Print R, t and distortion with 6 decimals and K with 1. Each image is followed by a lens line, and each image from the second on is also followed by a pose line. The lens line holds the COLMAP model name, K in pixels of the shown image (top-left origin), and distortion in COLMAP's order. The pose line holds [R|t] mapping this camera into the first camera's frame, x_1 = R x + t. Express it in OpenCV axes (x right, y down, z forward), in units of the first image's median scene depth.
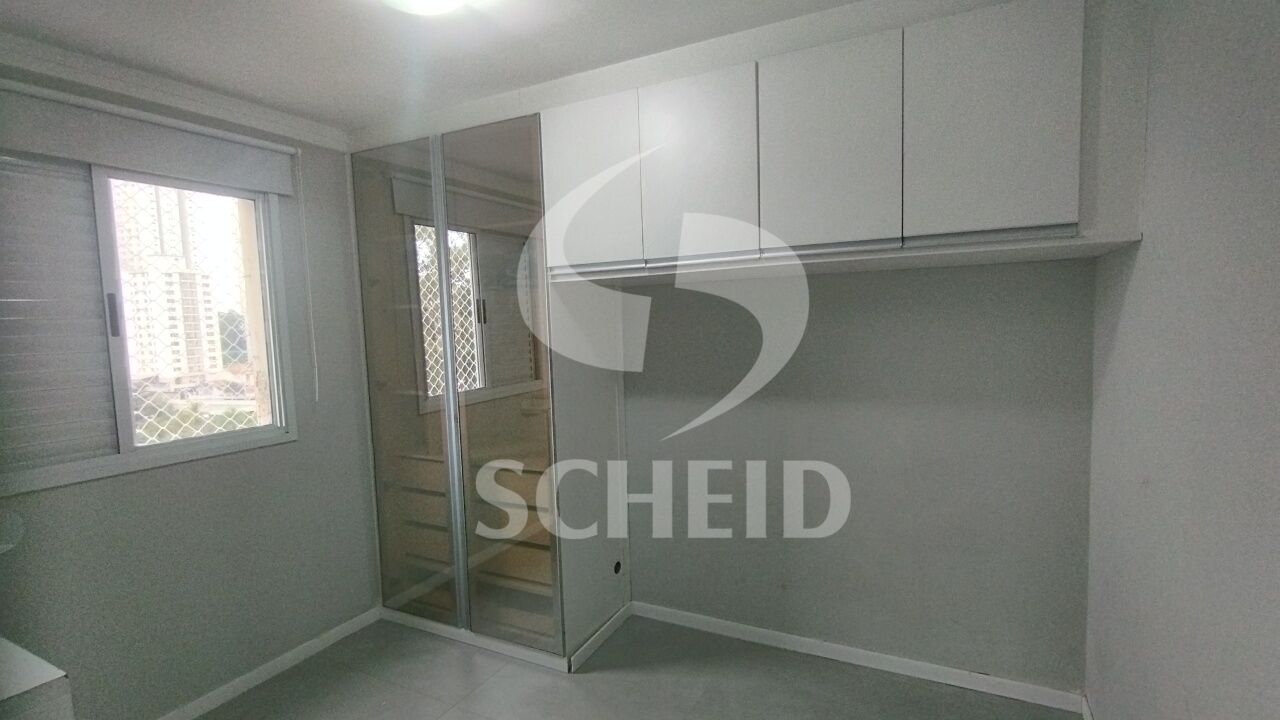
lens RADIAL K [[607.5, 0, 640.8], [0, 607.5, 362.7], [0, 0, 1]] dist [0.001217, 0.001497]
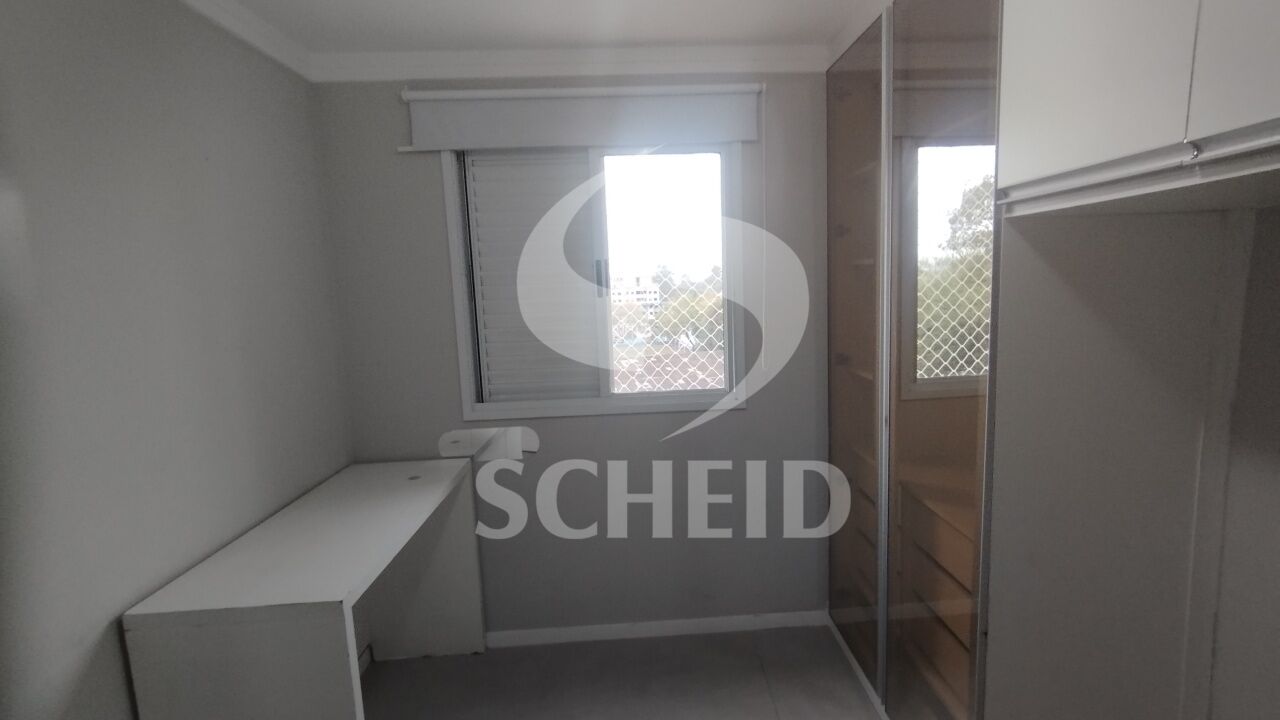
lens RADIAL K [[607.5, 0, 645.8], [0, 607.5, 364.8], [0, 0, 1]] dist [0.001217, 0.001497]
pose [[0.505598, 0.126711, -0.853414, 0.157515], [-0.042655, 0.991618, 0.121960, -0.049928], [0.861714, -0.025261, 0.506765, 0.411425]]
